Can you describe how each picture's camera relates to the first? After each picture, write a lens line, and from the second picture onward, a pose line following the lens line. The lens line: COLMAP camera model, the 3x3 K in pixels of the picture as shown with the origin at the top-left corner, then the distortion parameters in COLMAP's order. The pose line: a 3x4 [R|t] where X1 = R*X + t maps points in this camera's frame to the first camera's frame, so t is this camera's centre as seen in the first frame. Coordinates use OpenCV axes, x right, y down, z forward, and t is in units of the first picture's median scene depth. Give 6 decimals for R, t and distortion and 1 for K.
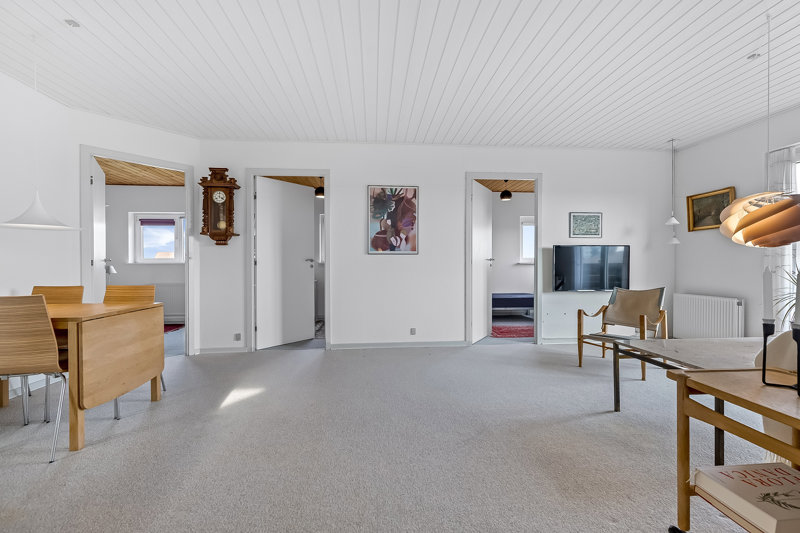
lens RADIAL K [[364.9, 0, 405.9], [0, 364.9, 266.5], [0, 0, 1]] dist [0.004336, 0.000089]
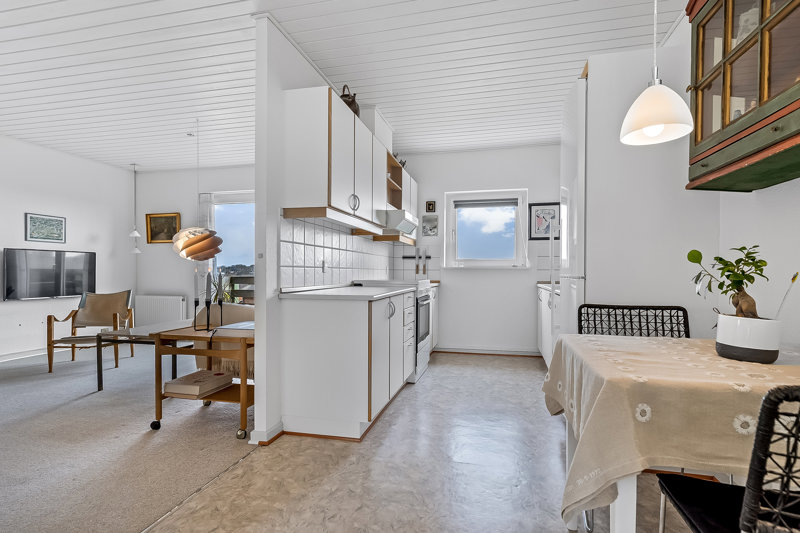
lens RADIAL K [[396.8, 0, 403.8], [0, 396.8, 277.0], [0, 0, 1]] dist [0.006428, -0.002630]
pose [[0.317915, -0.010449, 0.948062, -0.204523], [-0.001453, 0.999933, 0.011508, -0.001621], [-0.948118, -0.005037, 0.317878, -0.220072]]
